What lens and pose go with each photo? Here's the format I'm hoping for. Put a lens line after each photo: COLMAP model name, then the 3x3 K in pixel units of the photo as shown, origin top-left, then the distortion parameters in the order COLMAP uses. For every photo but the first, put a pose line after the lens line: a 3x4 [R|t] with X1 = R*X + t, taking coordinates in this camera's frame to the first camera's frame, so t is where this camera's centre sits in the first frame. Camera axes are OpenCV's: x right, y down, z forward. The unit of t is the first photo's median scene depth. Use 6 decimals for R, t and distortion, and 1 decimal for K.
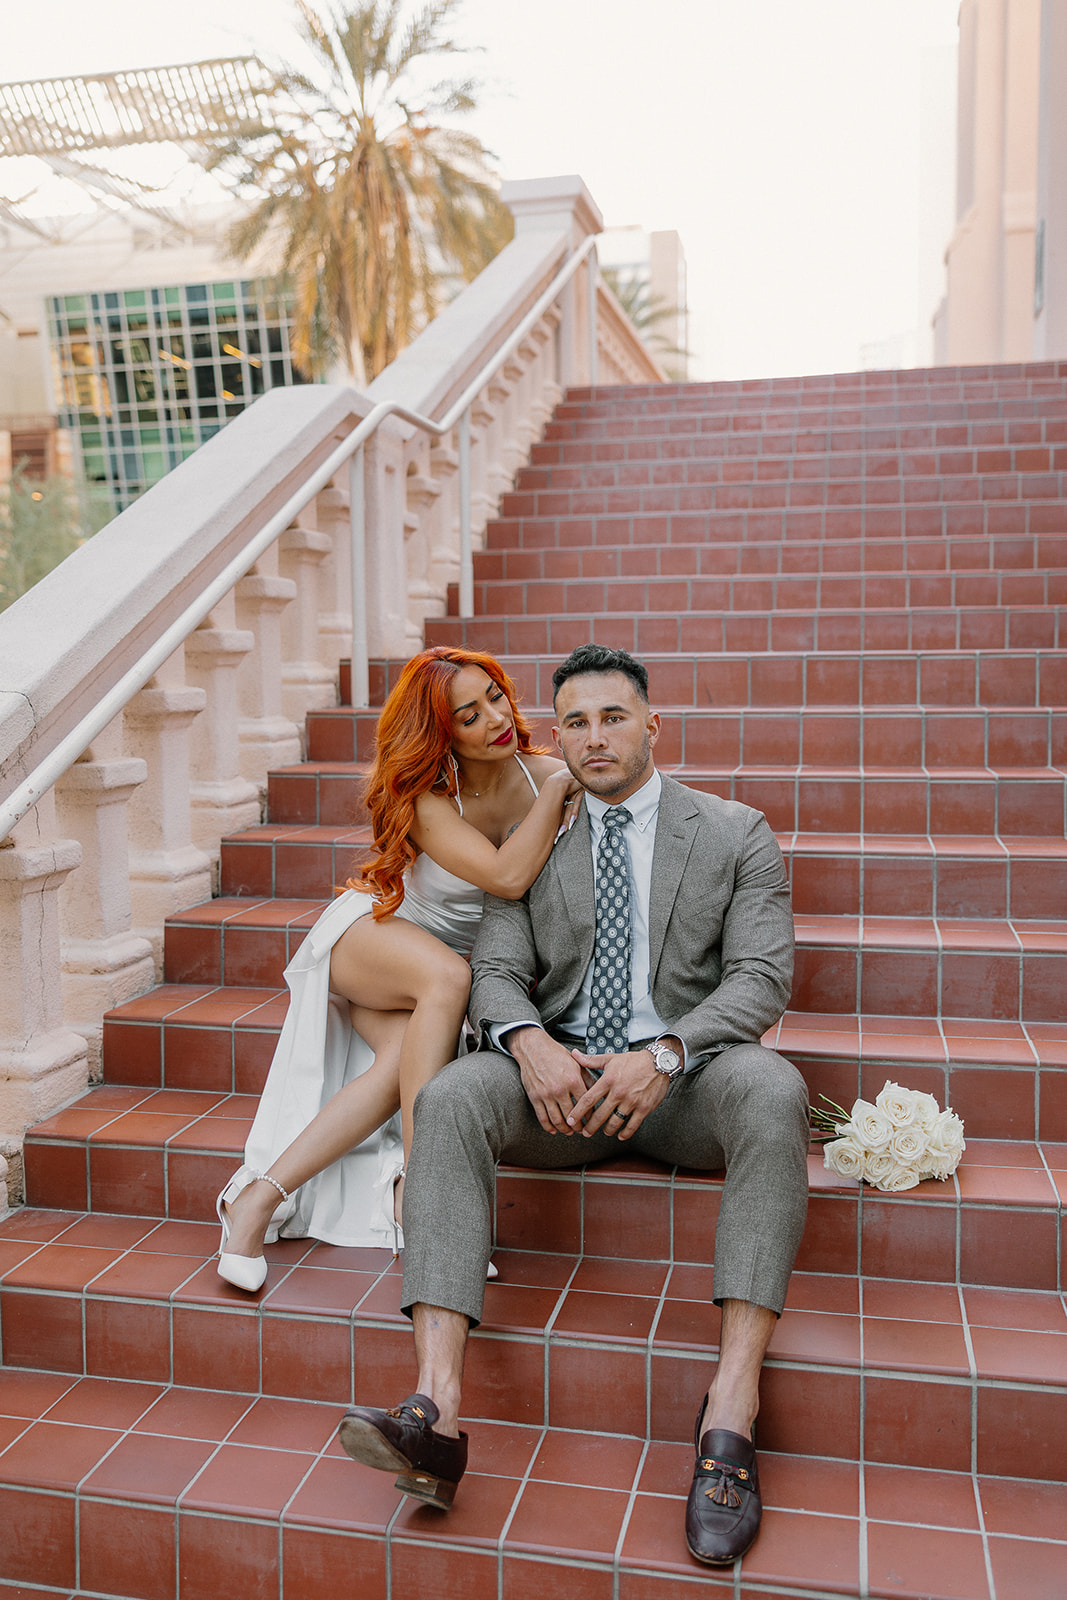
lens RADIAL K [[1457.7, 0, 516.2], [0, 1457.7, 789.4], [0, 0, 1]] dist [-0.002190, 0.005298]
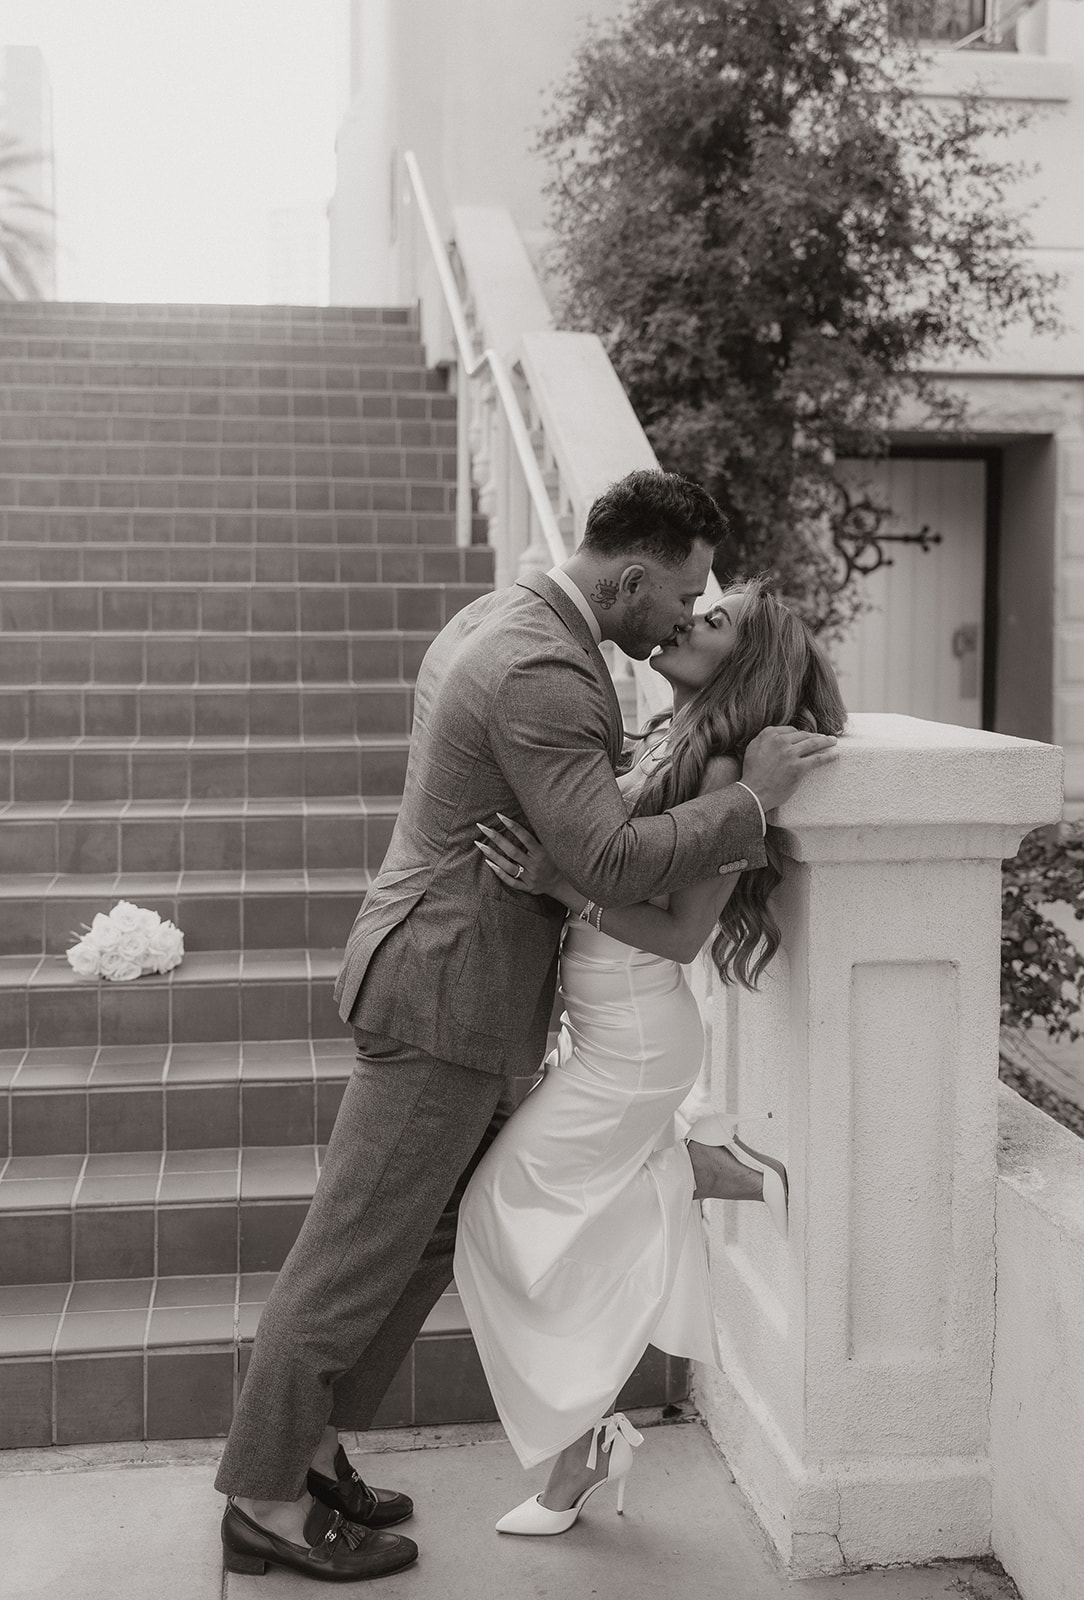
lens RADIAL K [[1809.8, 0, 508.5], [0, 1809.8, 697.3], [0, 0, 1]] dist [0.008675, -0.000287]
pose [[0.936606, -0.007444, 0.350304, 0.003229], [0.017788, 0.999495, -0.026319, 0.038010], [-0.349931, 0.030882, 0.936266, -0.440212]]
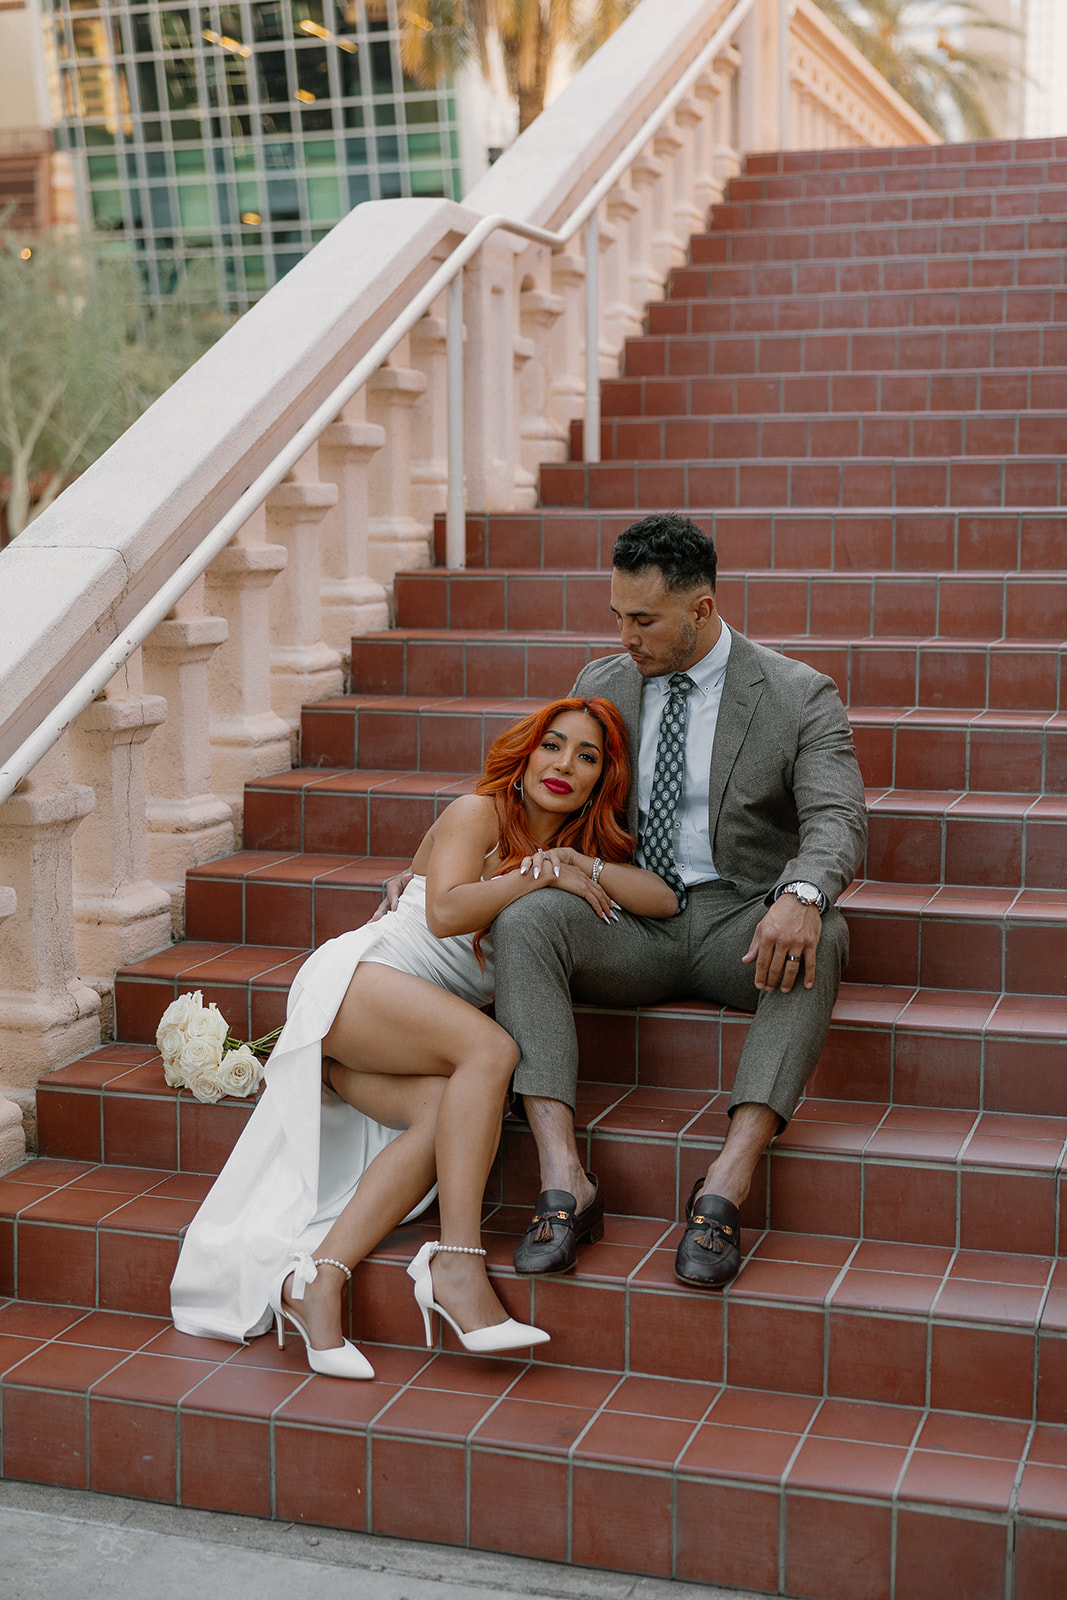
lens RADIAL K [[2246.0, 0, 533.5], [0, 2246.0, 800.0], [0, 0, 1]] dist [0.007024, 0.012994]
pose [[0.995686, 0.017739, -0.091080, 0.074412], [-0.013811, 0.998954, 0.043581, 0.026930], [0.091758, -0.042135, 0.994890, -0.402152]]
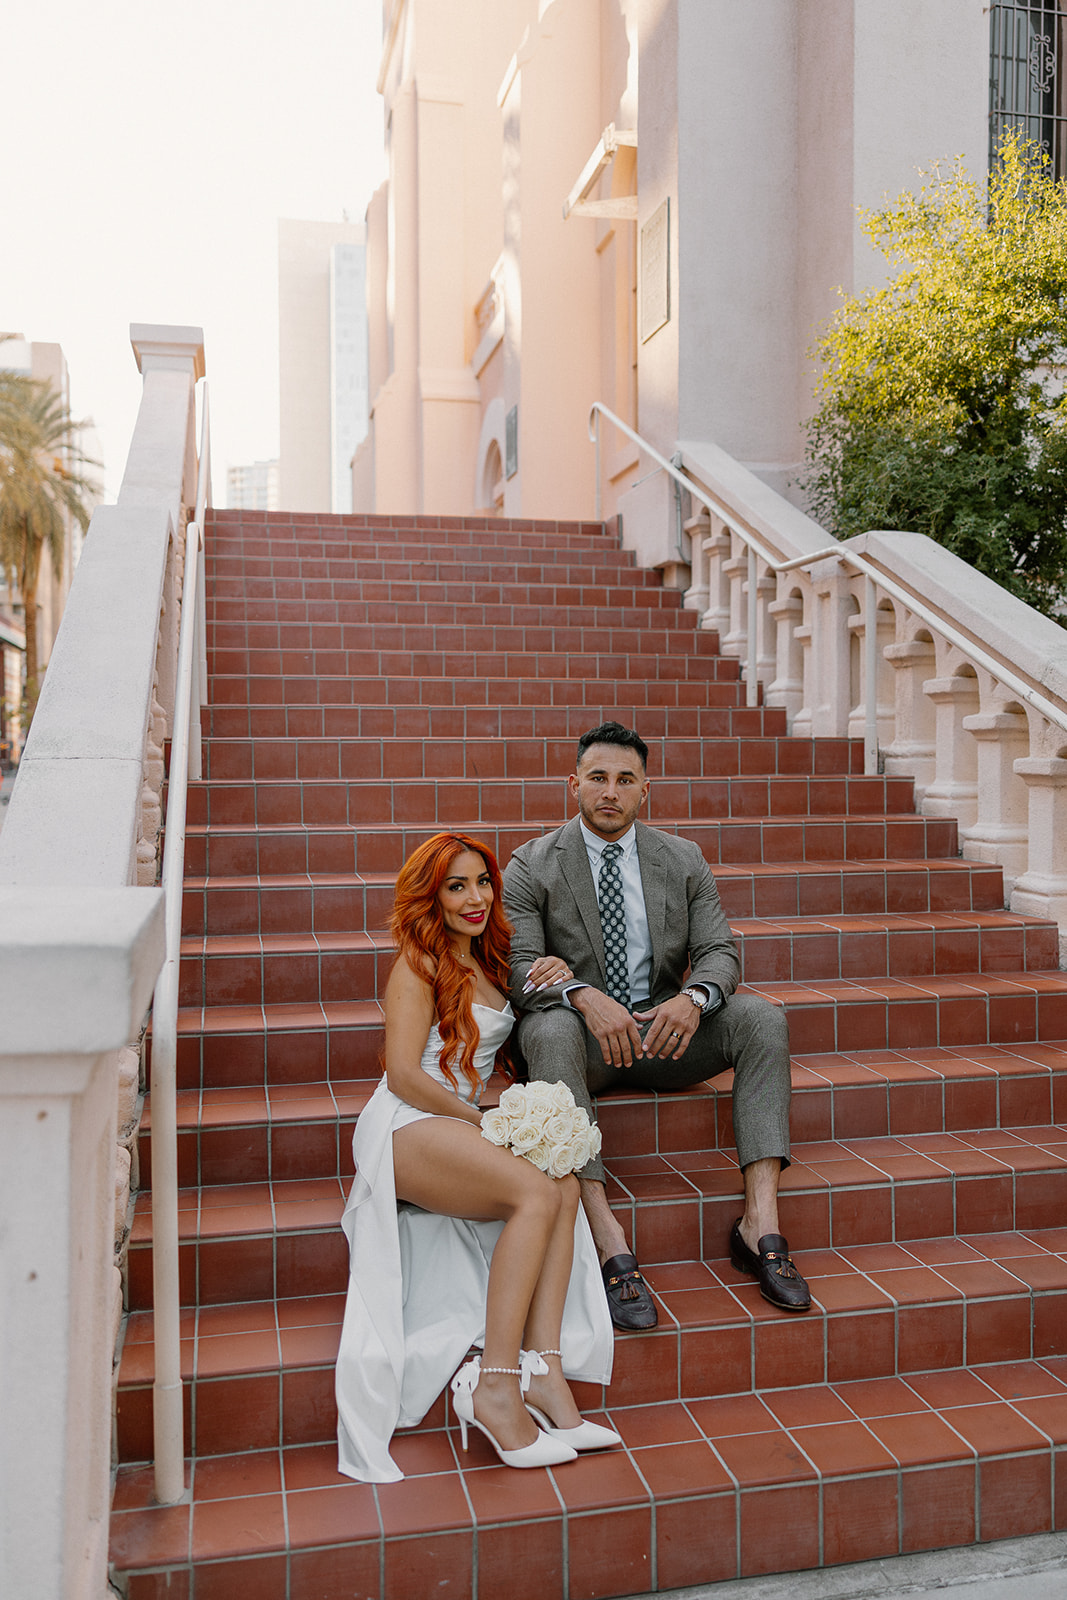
lens RADIAL K [[1326.0, 0, 533.5], [0, 1326.0, 800.0], [0, 0, 1]] dist [0.004567, 0.003202]
pose [[0.899606, -0.008844, 0.436612, -0.364244], [0.031223, 0.998539, -0.044107, 0.018064], [-0.435584, 0.053312, 0.898568, -0.091579]]
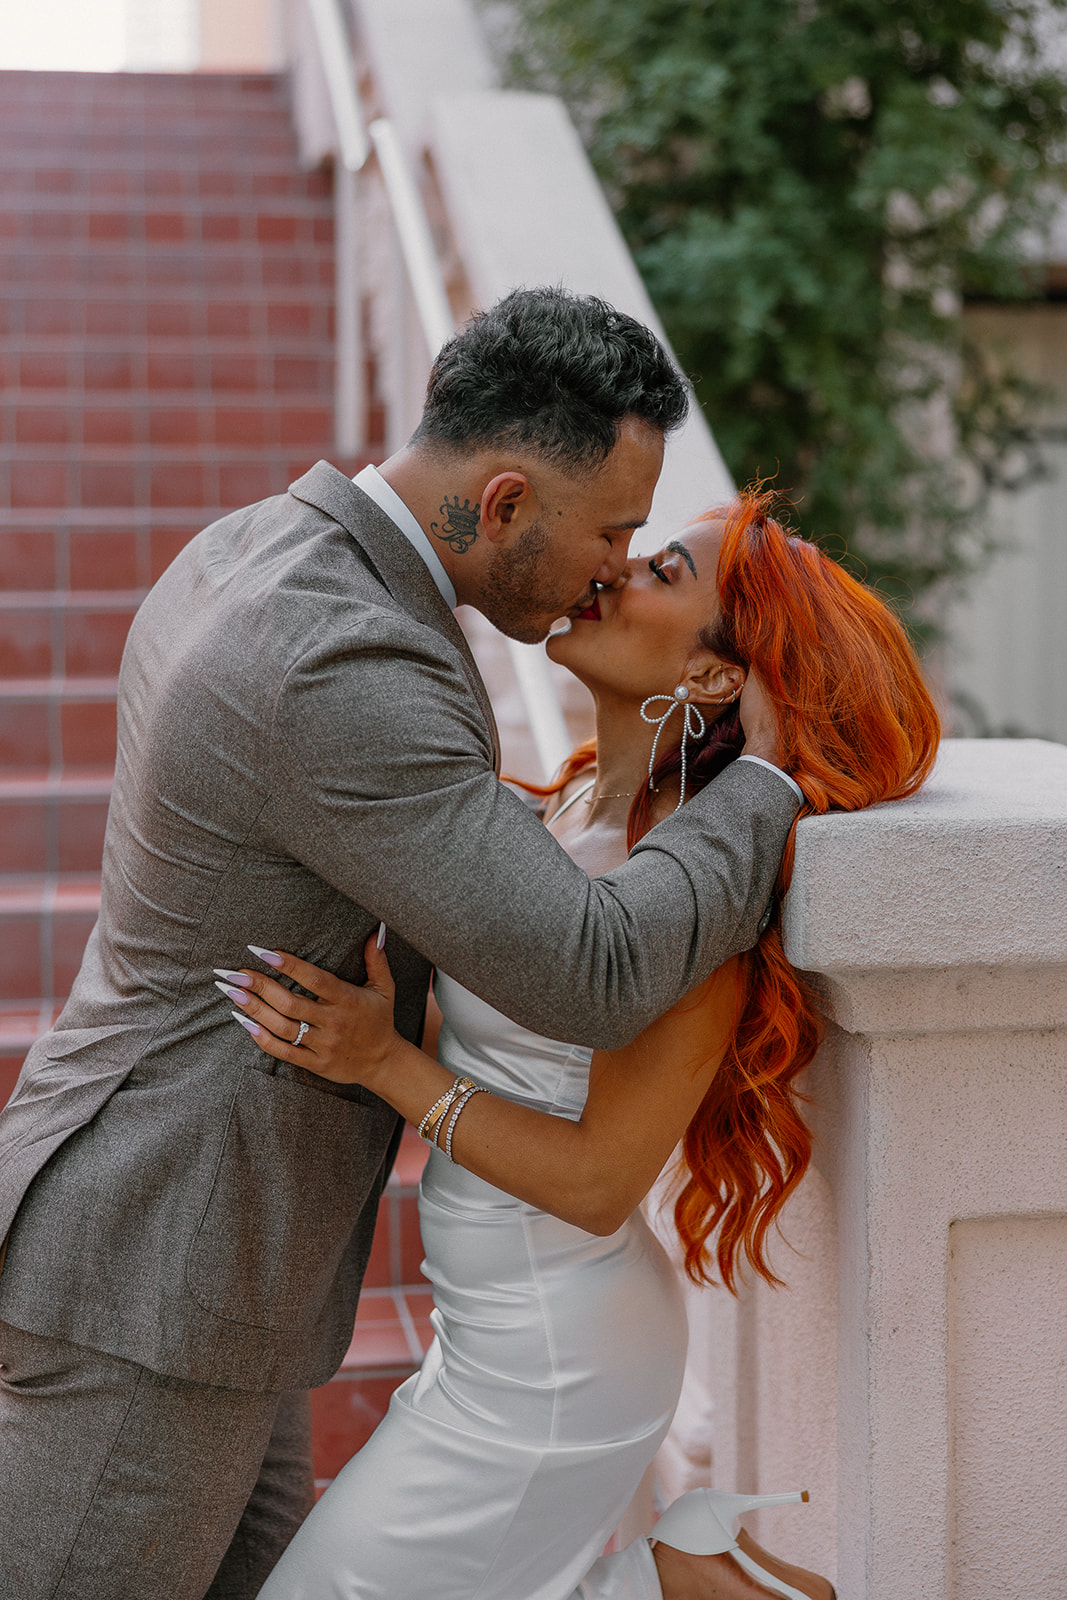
lens RADIAL K [[2730.0, 0, 537.9], [0, 2730.0, 714.2], [0, 0, 1]] dist [-0.007625, 0.002591]
pose [[0.930101, -0.018723, 0.366826, 0.085826], [0.025501, 0.999582, -0.013639, 0.025549], [-0.366417, 0.022040, 0.930190, -0.327475]]
